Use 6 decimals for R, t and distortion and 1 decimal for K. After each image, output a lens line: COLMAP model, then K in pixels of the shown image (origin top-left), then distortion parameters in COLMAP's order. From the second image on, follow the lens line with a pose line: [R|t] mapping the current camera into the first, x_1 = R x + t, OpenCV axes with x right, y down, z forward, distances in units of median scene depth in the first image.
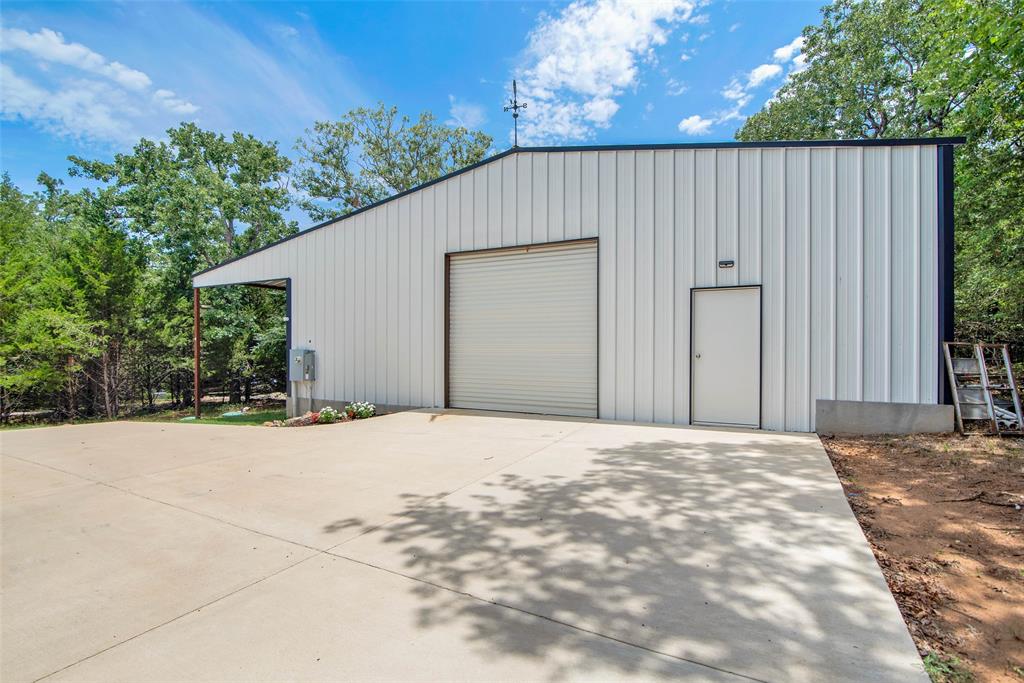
lens RADIAL K [[471.3, 0, 506.2], [0, 471.3, 347.4], [0, 0, 1]] dist [-0.017021, 0.000587]
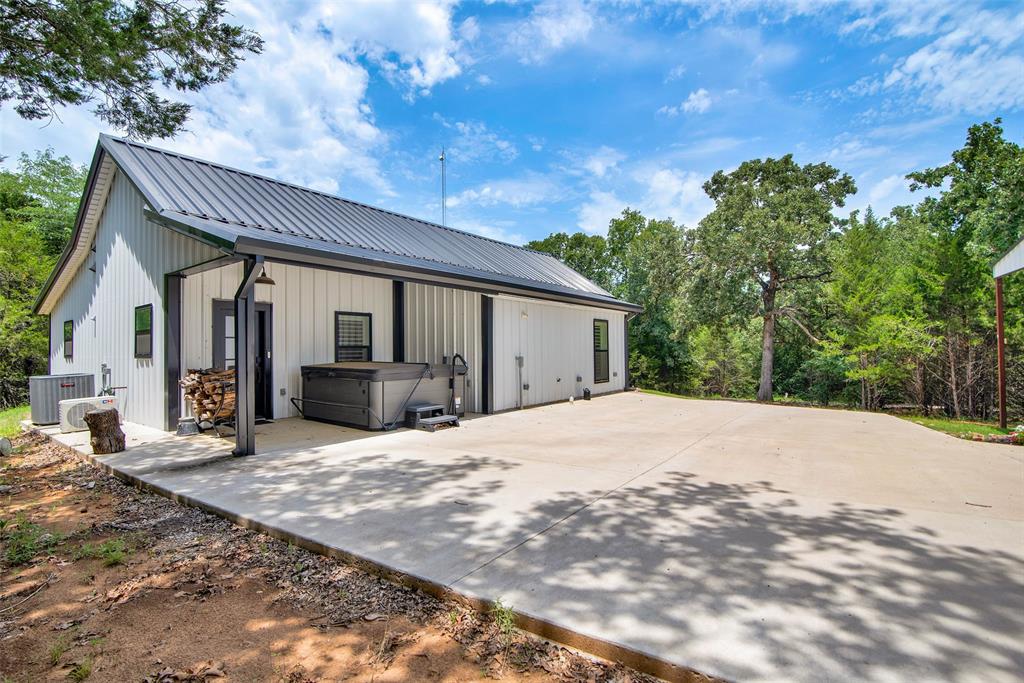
lens RADIAL K [[471.3, 0, 506.2], [0, 471.3, 347.4], [0, 0, 1]] dist [-0.017021, 0.000587]
pose [[-0.075457, -0.009212, -0.997106, 1.159734], [0.012814, 0.999866, -0.010207, -0.002110], [0.997067, -0.013548, -0.075329, 0.588331]]
